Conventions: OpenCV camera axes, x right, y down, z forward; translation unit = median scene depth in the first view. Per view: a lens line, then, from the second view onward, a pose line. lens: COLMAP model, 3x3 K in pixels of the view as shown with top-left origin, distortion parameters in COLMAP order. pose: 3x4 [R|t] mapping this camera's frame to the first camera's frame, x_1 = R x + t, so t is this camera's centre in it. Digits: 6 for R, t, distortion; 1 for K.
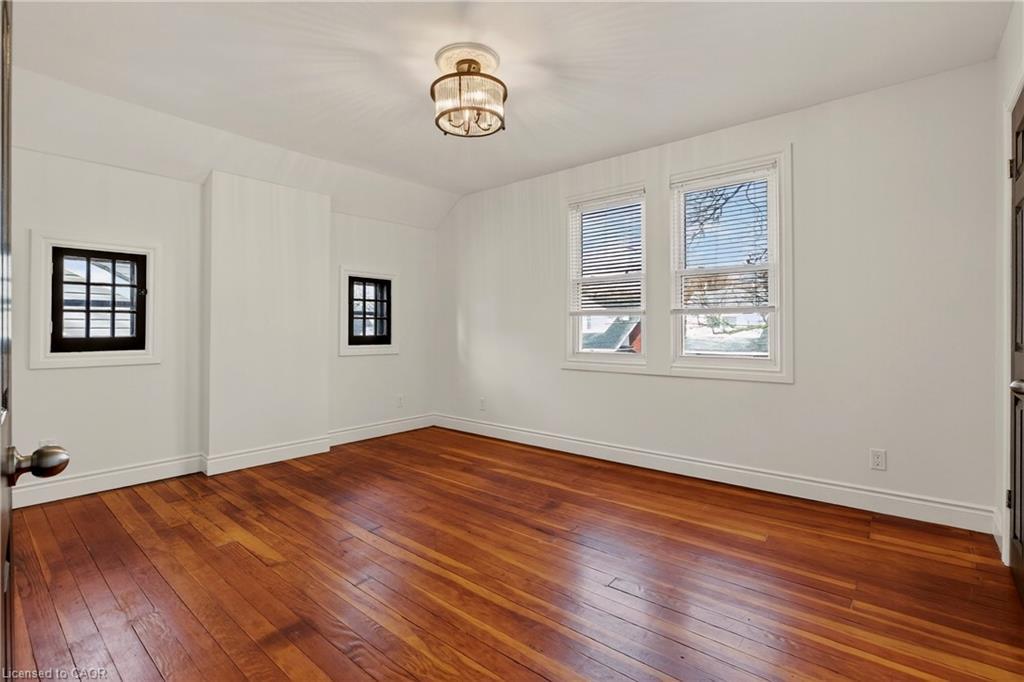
lens RADIAL K [[467.8, 0, 508.7], [0, 467.8, 334.8], [0, 0, 1]] dist [-0.011912, 0.000735]
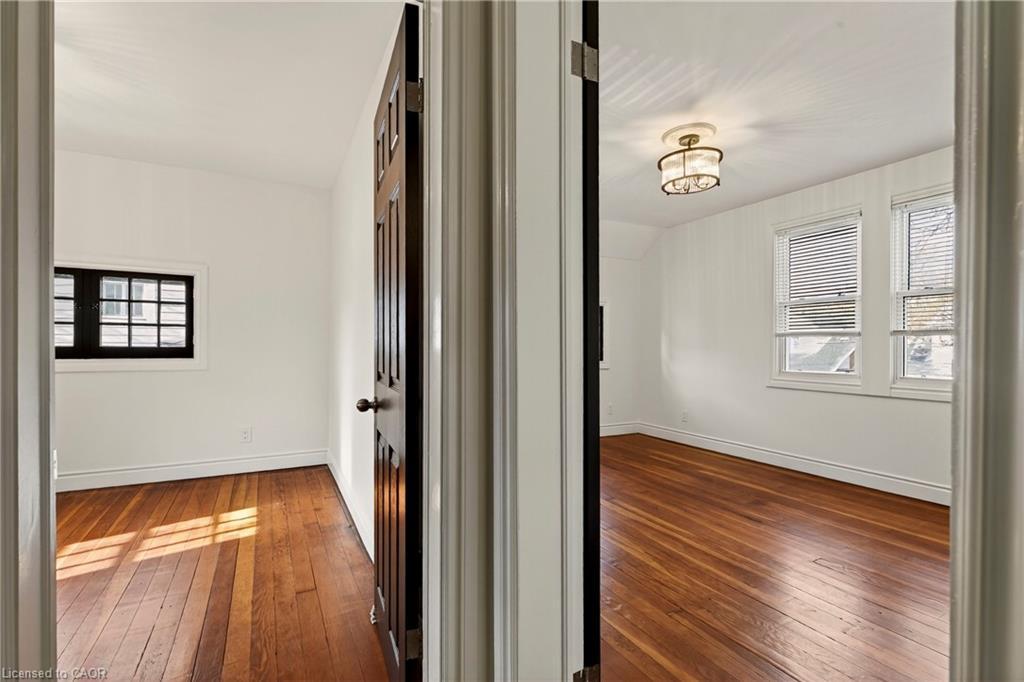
lens RADIAL K [[467.8, 0, 511.7], [0, 467.8, 346.5], [0, 0, 1]] dist [-0.011912, 0.000735]
pose [[0.929514, 0.012026, -0.368591, -0.054816], [-0.016317, 0.999830, -0.008528, 0.000476], [0.368426, 0.013942, 0.929553, -0.301819]]
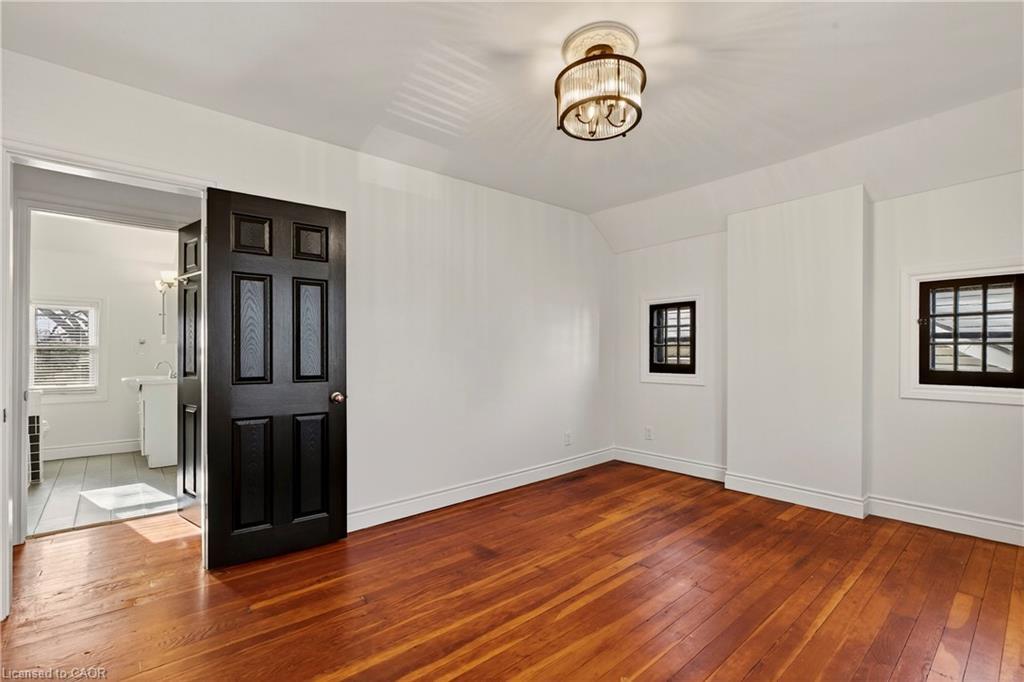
lens RADIAL K [[467.8, 0, 532.9], [0, 467.8, 357.6], [0, 0, 1]] dist [-0.011912, 0.000735]
pose [[-0.135865, -0.002981, -0.990723, 0.624602], [-0.022430, 0.999748, 0.000068, -0.004462], [0.990473, 0.022231, -0.135897, 0.807436]]
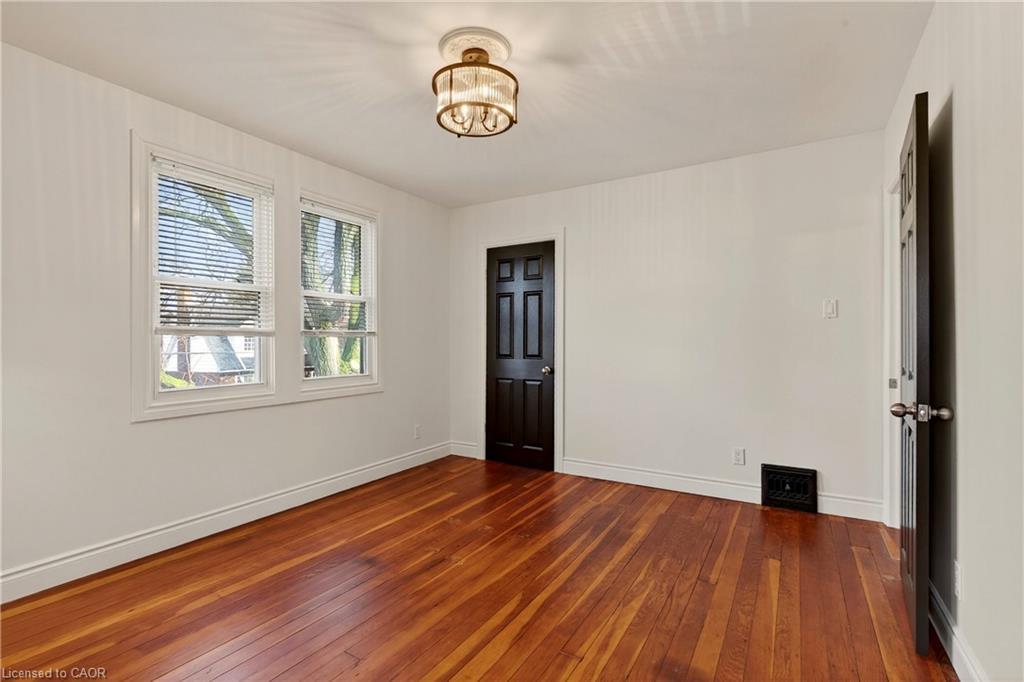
lens RADIAL K [[467.8, 0, 526.3], [0, 467.8, 345.0], [0, 0, 1]] dist [-0.011912, 0.000735]
pose [[-0.162099, 0.001588, 0.986773, -0.797905], [0.031850, 0.999486, 0.003624, -0.018513], [-0.986260, 0.032016, -0.162067, 0.856501]]
